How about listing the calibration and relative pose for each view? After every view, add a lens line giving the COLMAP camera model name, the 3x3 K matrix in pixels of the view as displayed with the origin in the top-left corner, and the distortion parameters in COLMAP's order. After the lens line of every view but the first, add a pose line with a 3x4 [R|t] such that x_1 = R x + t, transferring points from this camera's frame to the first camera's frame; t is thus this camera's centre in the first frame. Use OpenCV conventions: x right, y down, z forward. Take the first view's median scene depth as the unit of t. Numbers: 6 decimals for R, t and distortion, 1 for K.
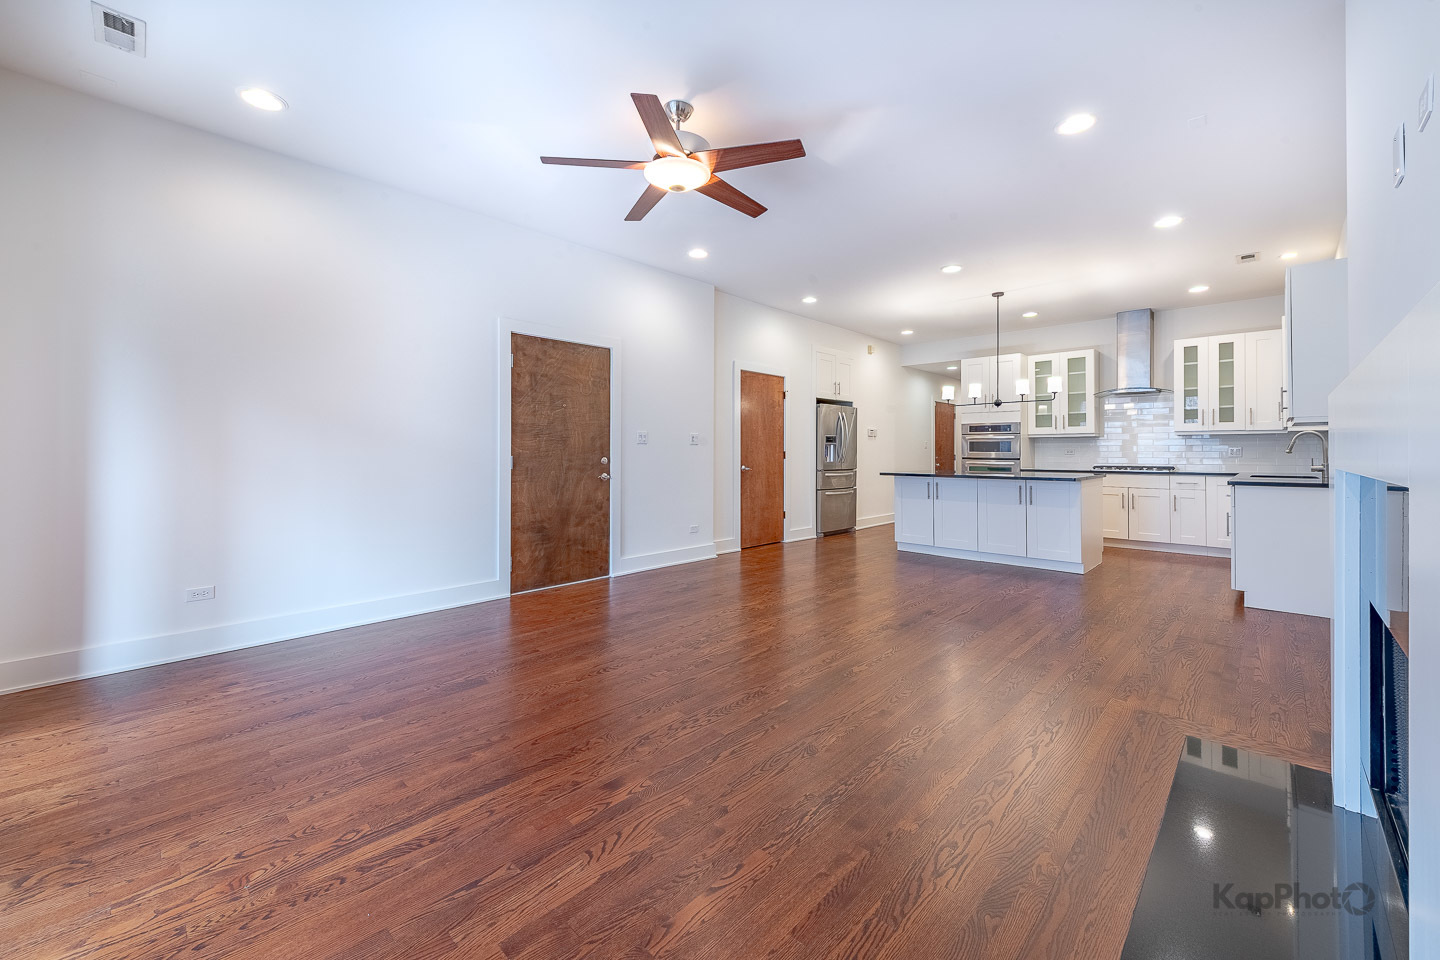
lens RADIAL K [[561.4, 0, 743.5], [0, 561.4, 446.0], [0, 0, 1]] dist [0.009534, 0.000400]
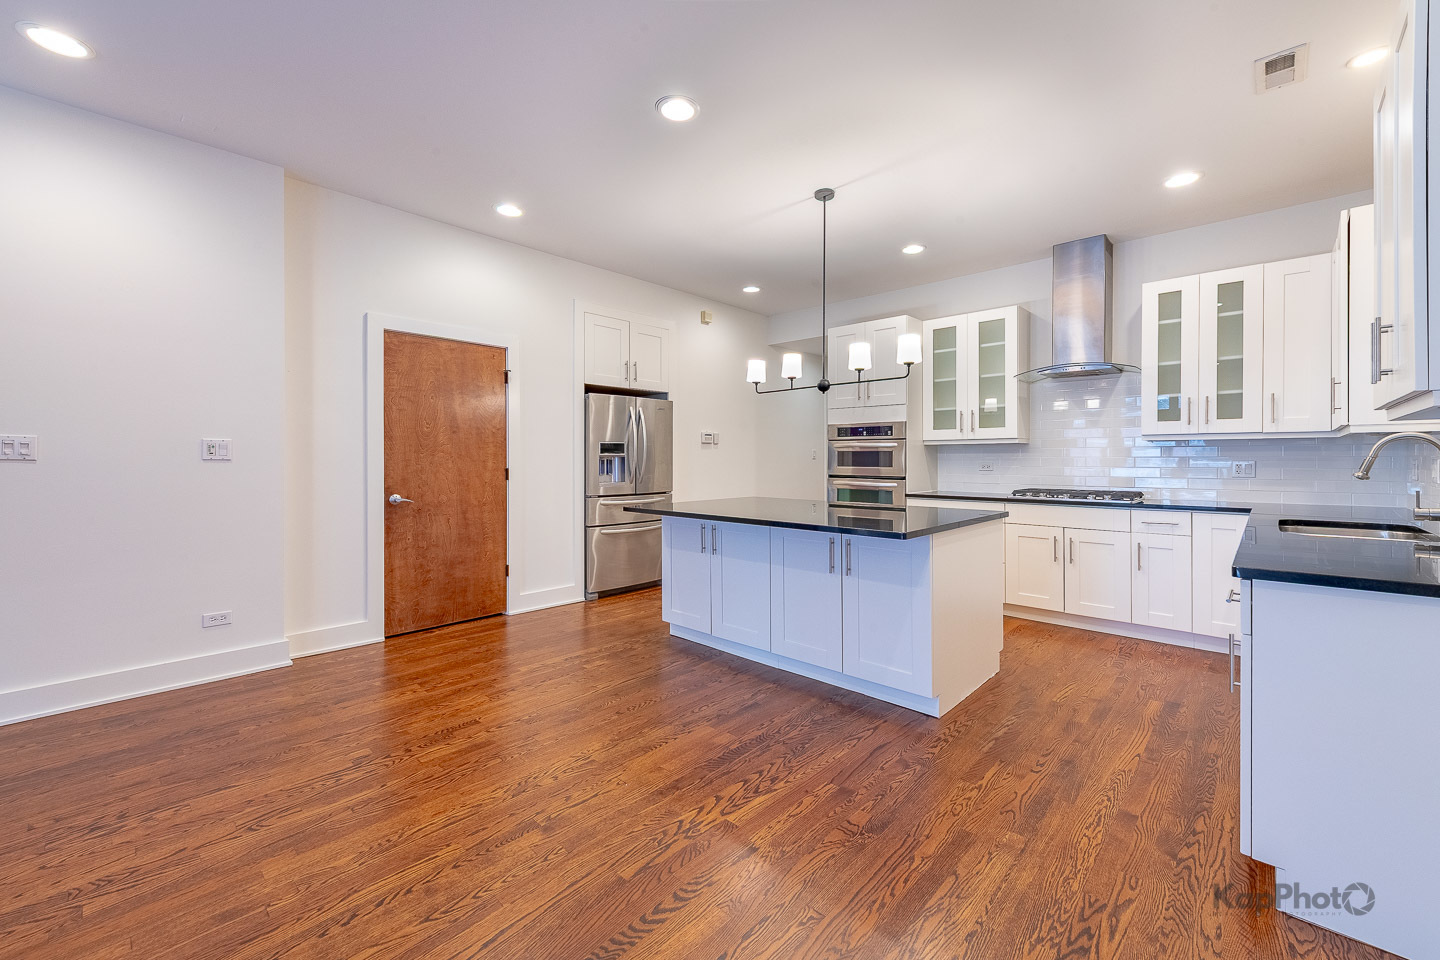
lens RADIAL K [[564.6, 0, 718.5], [0, 564.6, 459.6], [0, 0, 1]] dist [0.010055, -0.000017]
pose [[0.999750, -0.001432, -0.022301, 0.325376], [0.001742, 0.999902, 0.013880, -0.008565], [0.022279, -0.013915, 0.999655, 0.383156]]
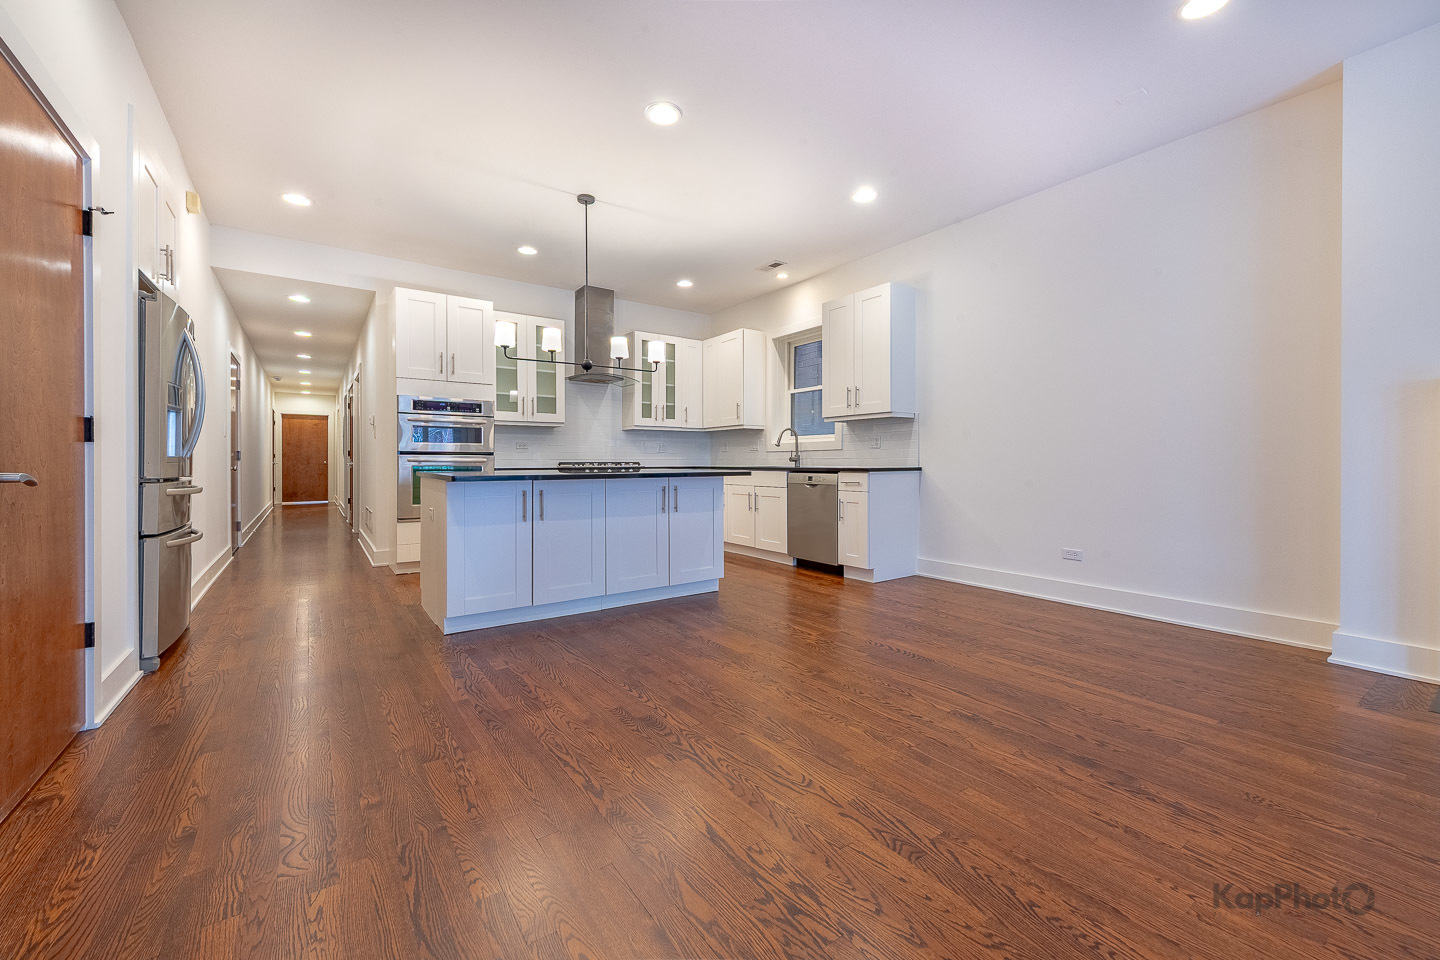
lens RADIAL K [[555.1, 0, 749.6], [0, 555.1, 460.2], [0, 0, 1]] dist [0.014381, -0.000199]
pose [[0.191491, -0.005285, 0.981480, -0.132750], [-0.008007, 0.999944, 0.006947, 0.025946], [-0.981462, -0.009189, 0.191438, 0.634489]]
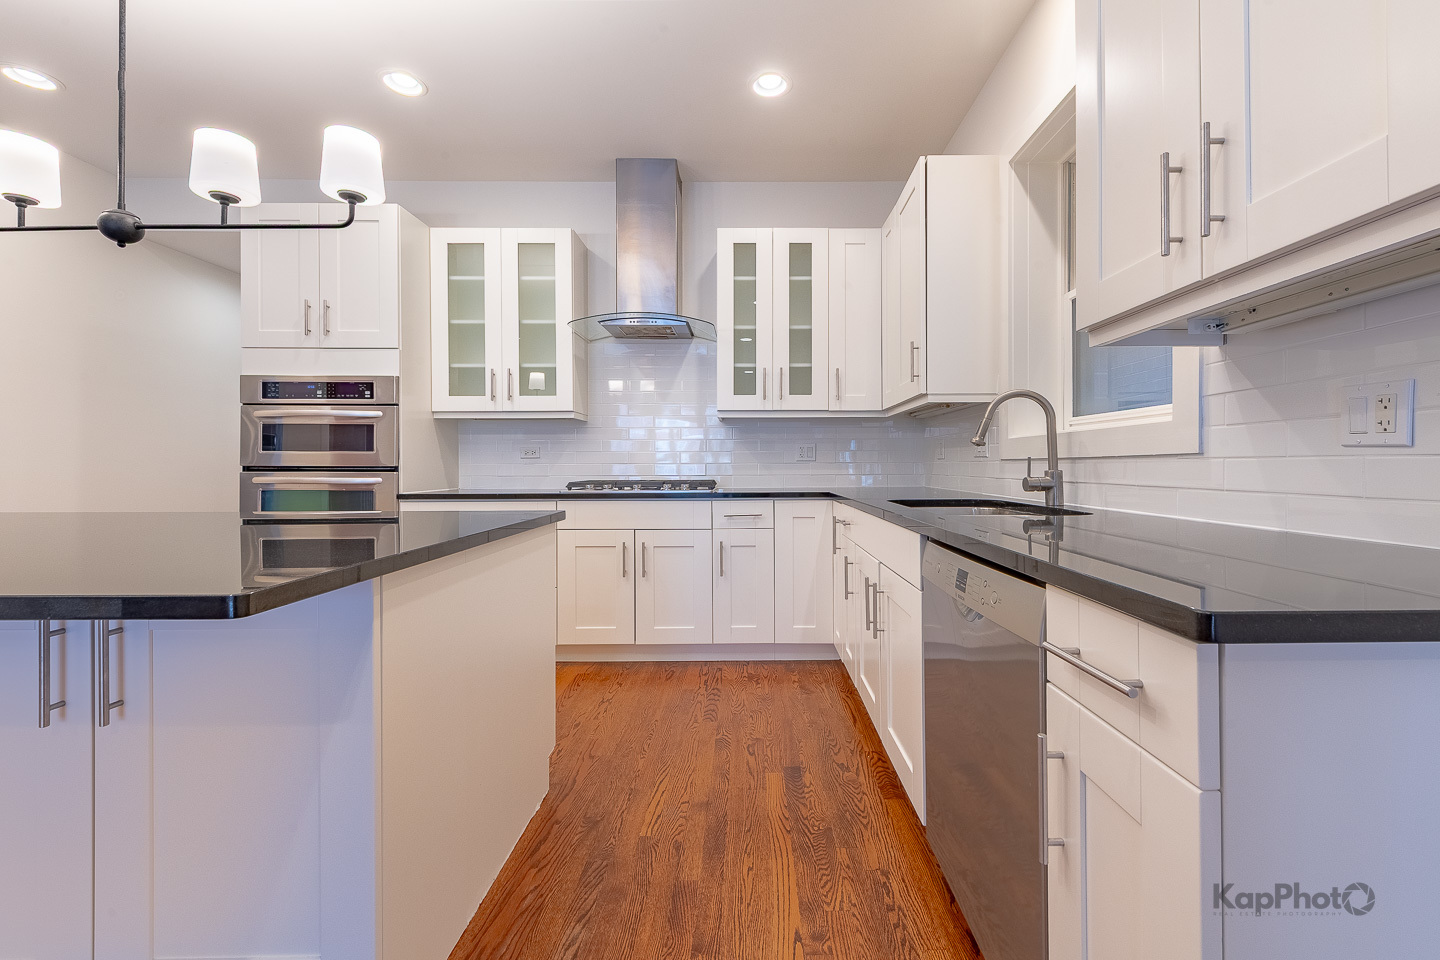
lens RADIAL K [[594.0, 0, 728.7], [0, 594.0, 456.8], [0, 0, 1]] dist [0.003035, -0.000017]
pose [[0.737924, -0.015324, 0.674710, 0.418625], [0.015244, 0.999866, 0.006037, 0.011301], [-0.674712, 0.005830, 0.738059, 0.616603]]
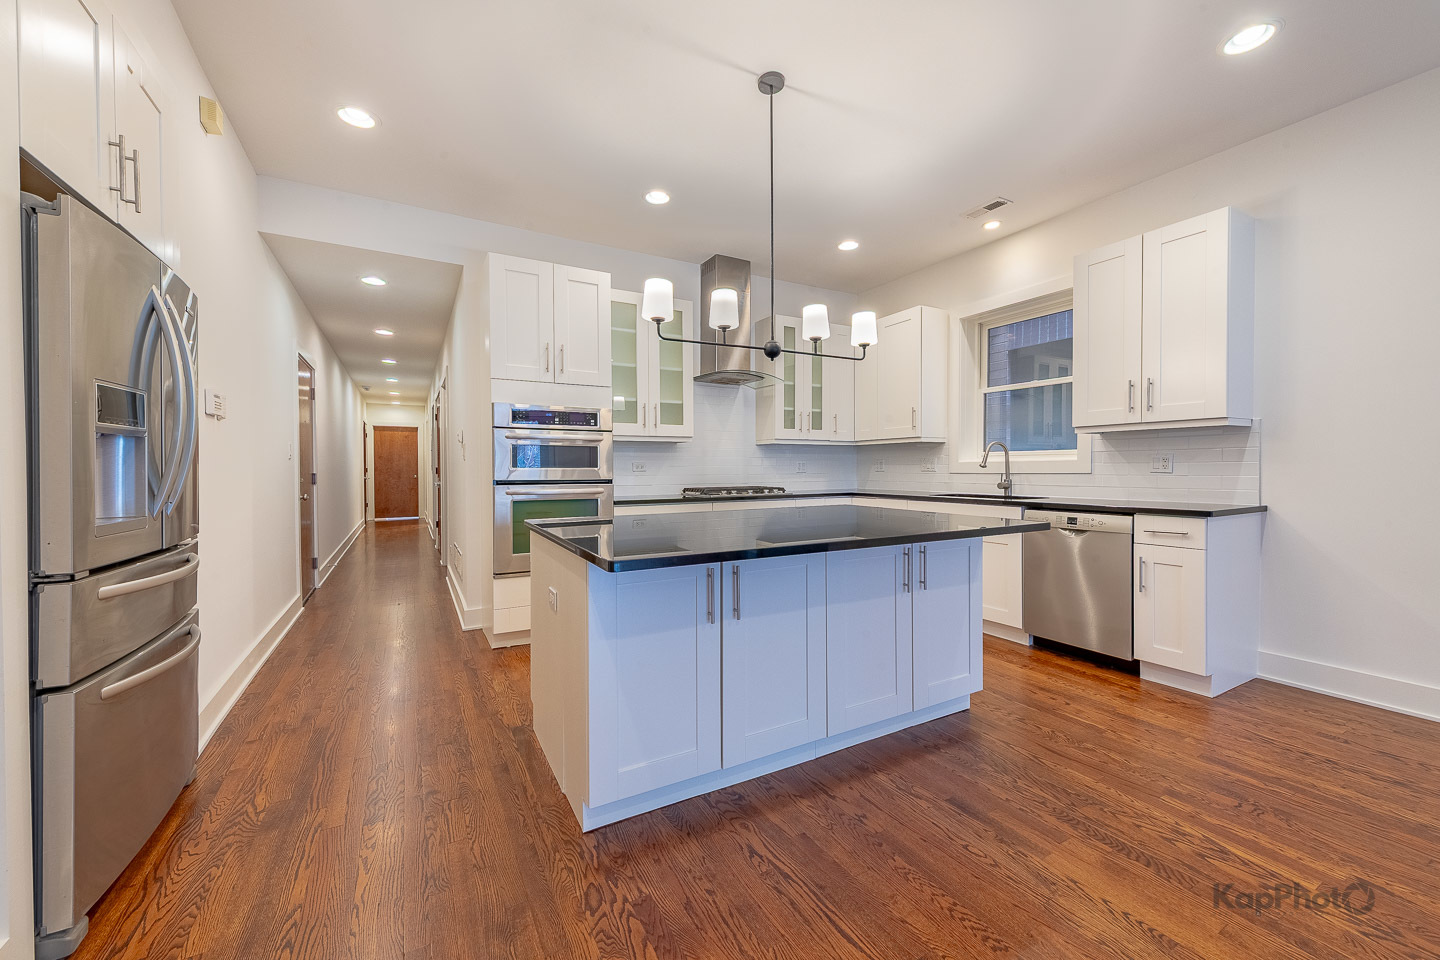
lens RADIAL K [[578.8, 0, 746.4], [0, 578.8, 474.1], [0, 0, 1]] dist [0.006048, -0.000277]
pose [[0.322193, -0.014958, 0.946556, 0.034926], [-0.007028, 0.999810, 0.018192, 0.006963], [-0.946648, -0.012514, 0.322027, 0.802446]]
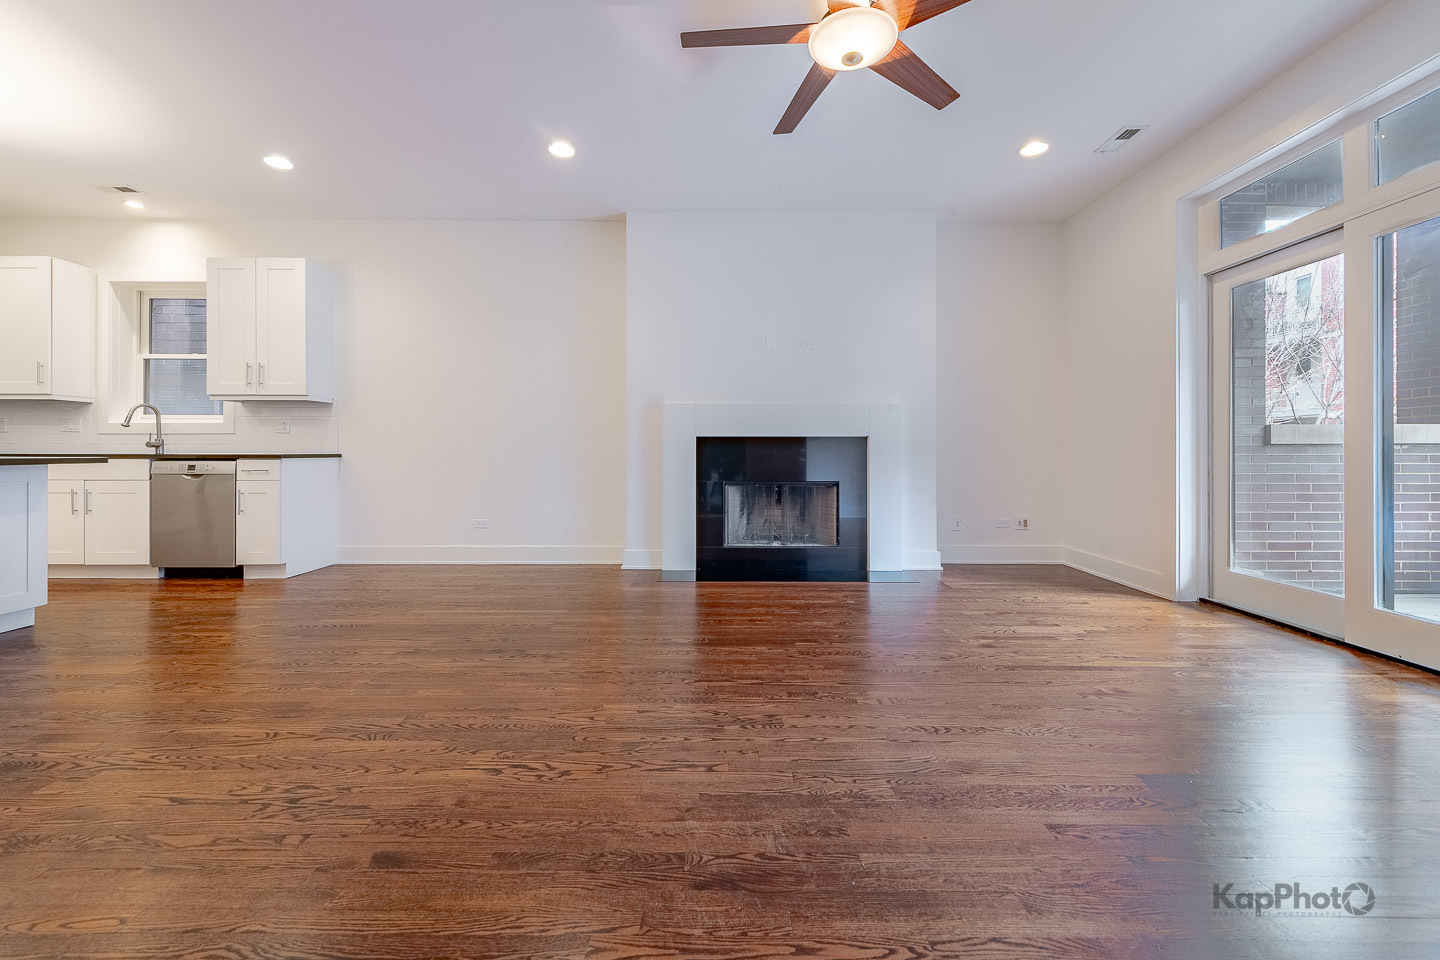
lens RADIAL K [[572.9, 0, 689.7], [0, 572.9, 443.3], [0, 0, 1]] dist [0.012019, 0.000200]
pose [[-0.640551, 0.000305, 0.767916, -0.235923], [-0.015632, 0.999788, -0.013437, 0.027923], [-0.767757, -0.020611, -0.640410, 0.683713]]
